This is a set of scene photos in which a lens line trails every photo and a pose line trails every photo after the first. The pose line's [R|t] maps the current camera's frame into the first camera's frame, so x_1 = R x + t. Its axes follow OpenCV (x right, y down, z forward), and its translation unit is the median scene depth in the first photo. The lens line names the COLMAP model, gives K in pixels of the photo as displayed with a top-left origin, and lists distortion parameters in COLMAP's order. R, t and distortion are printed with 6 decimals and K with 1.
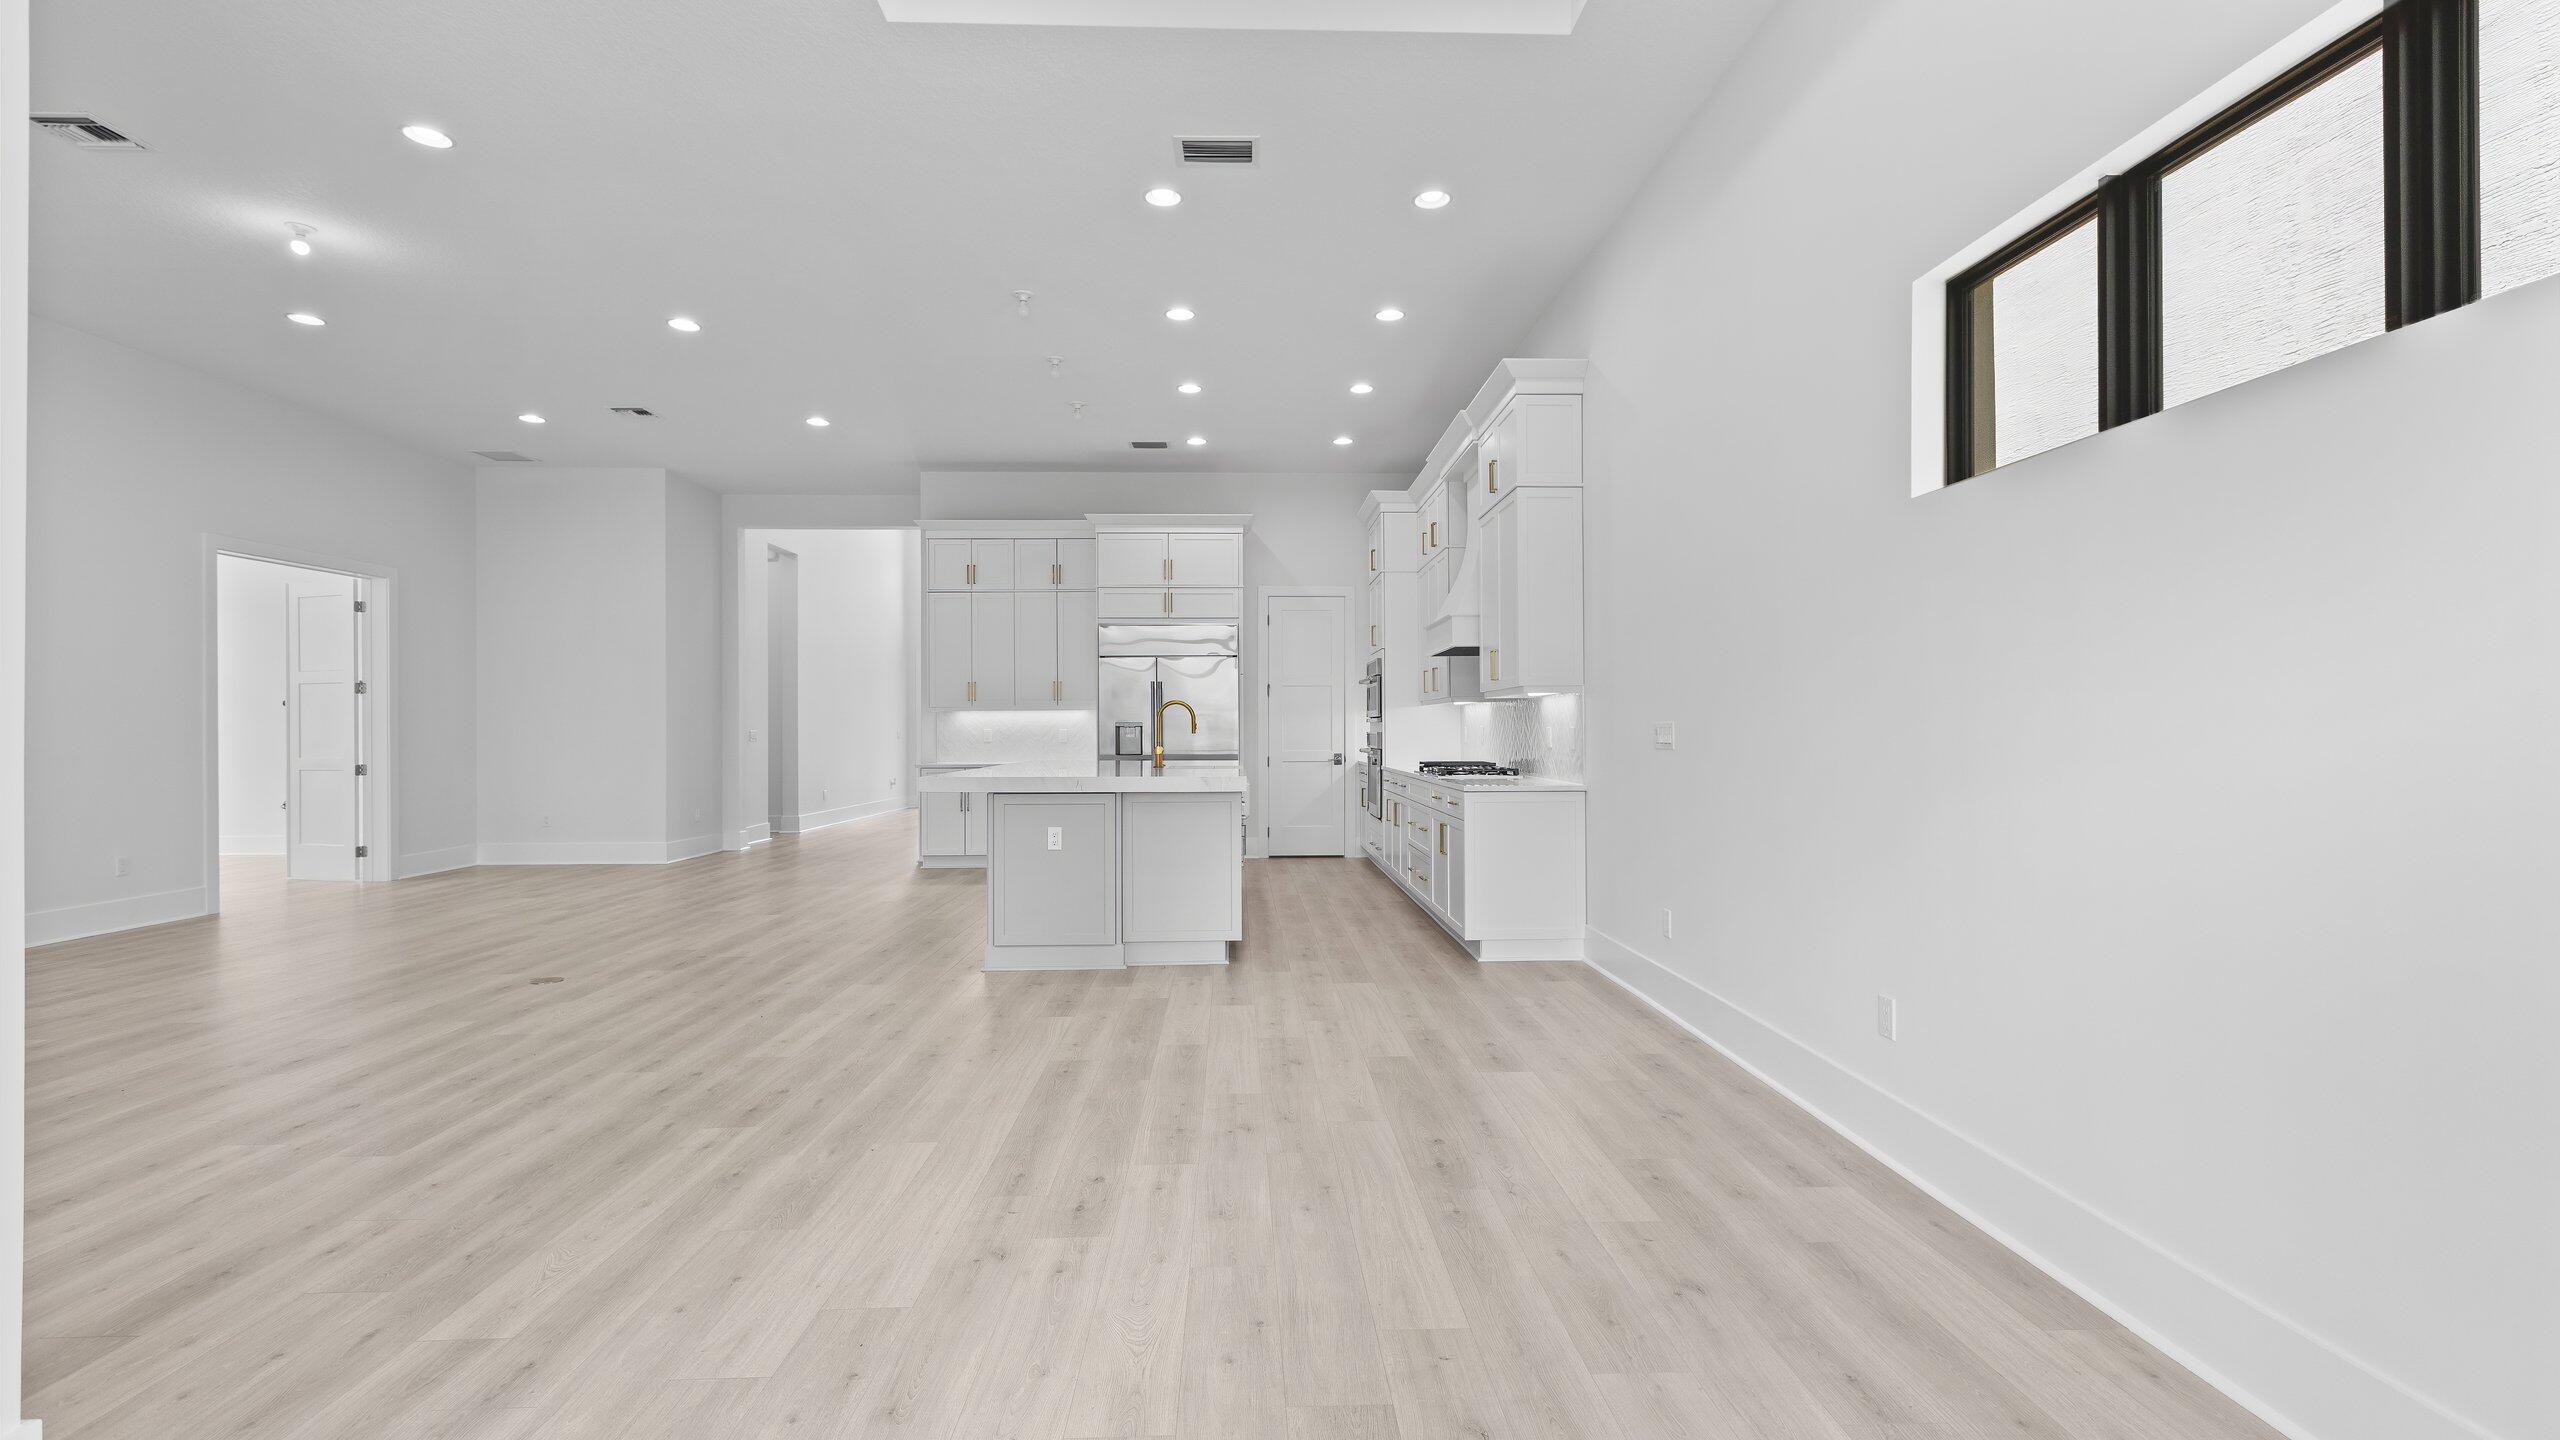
lens RADIAL K [[1135.7, 0, 1273.4], [0, 1135.7, 723.5], [0, 0, 1]] dist [0.000419, -0.000358]
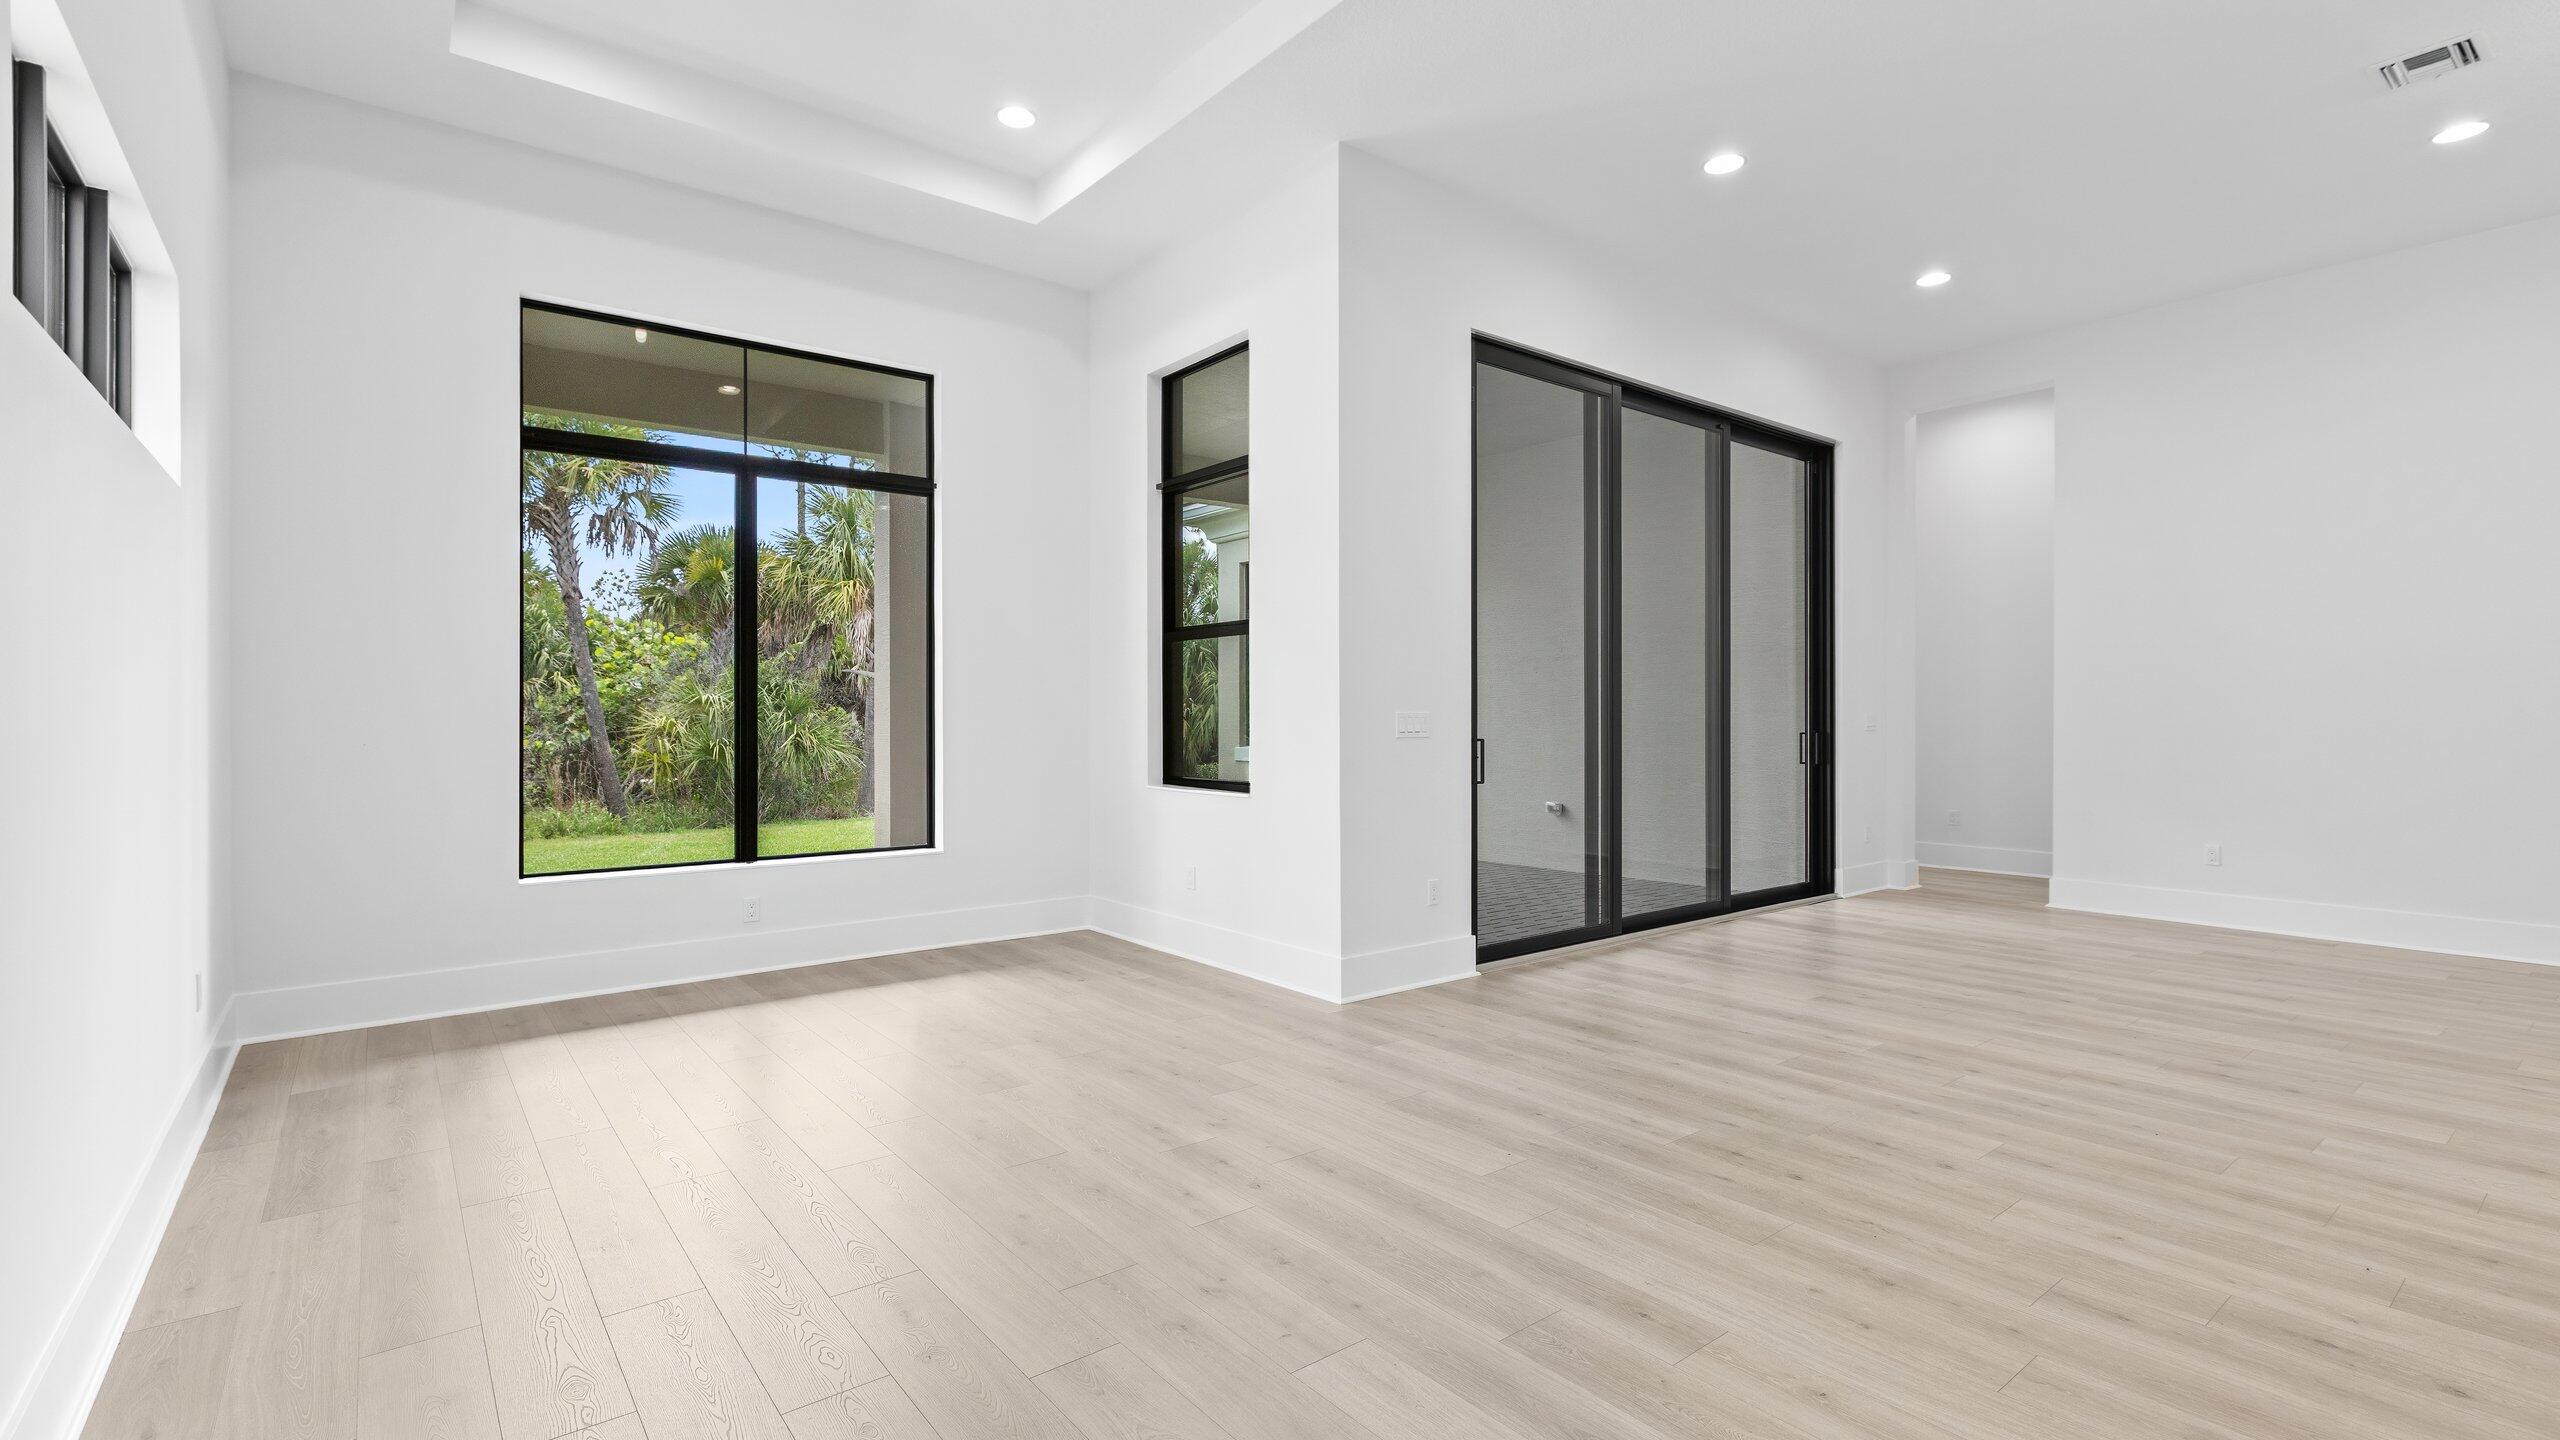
lens RADIAL K [[1135.7, 0, 1273.4], [0, 1135.7, 723.5], [0, 0, 1]] dist [0.000419, -0.000358]
pose [[-0.807132, 0.009053, -0.590301, 0.373578], [0.007845, 0.999959, 0.004608, 0.008424], [0.590319, -0.000912, -0.807170, 1.687715]]
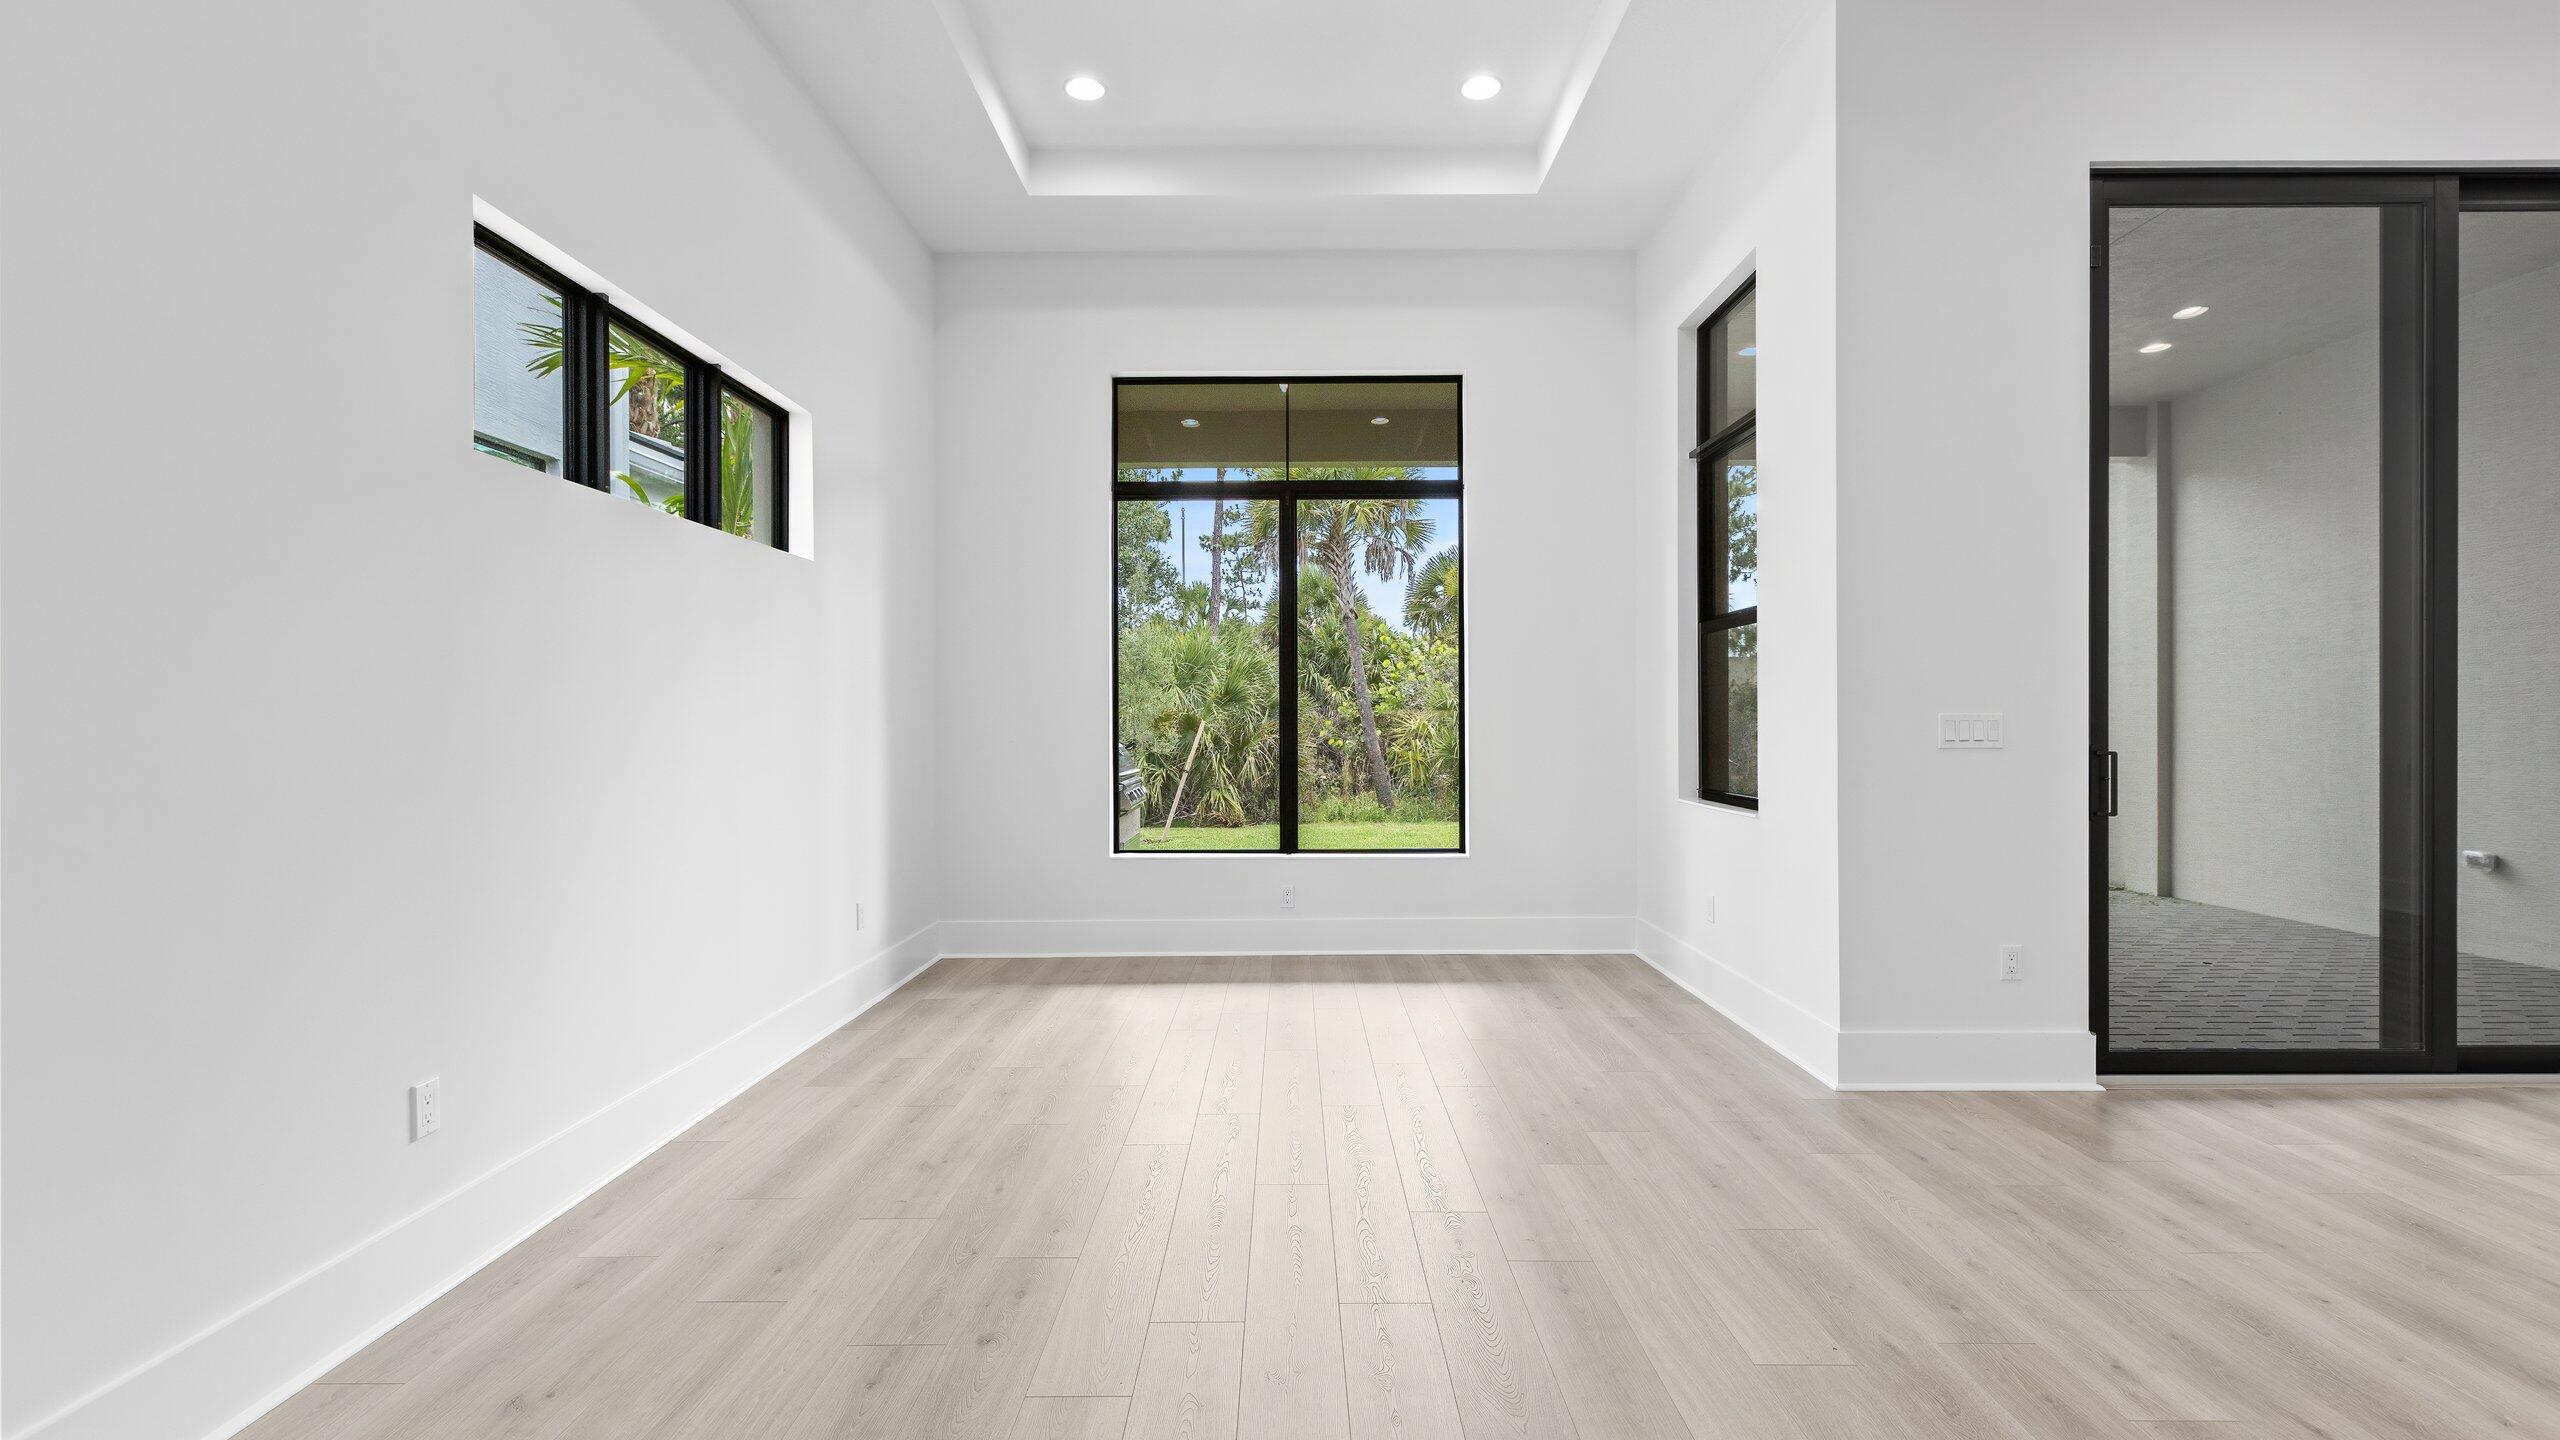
lens RADIAL K [[1133.8, 0, 1280.8], [0, 1133.8, 733.5], [0, 0, 1]] dist [-0.001610, -0.000302]
pose [[-0.999152, 0.007358, 0.040523, -0.059434], [0.007625, 0.999950, 0.006438, 0.008729], [-0.040474, 0.006741, -0.999158, 1.709290]]
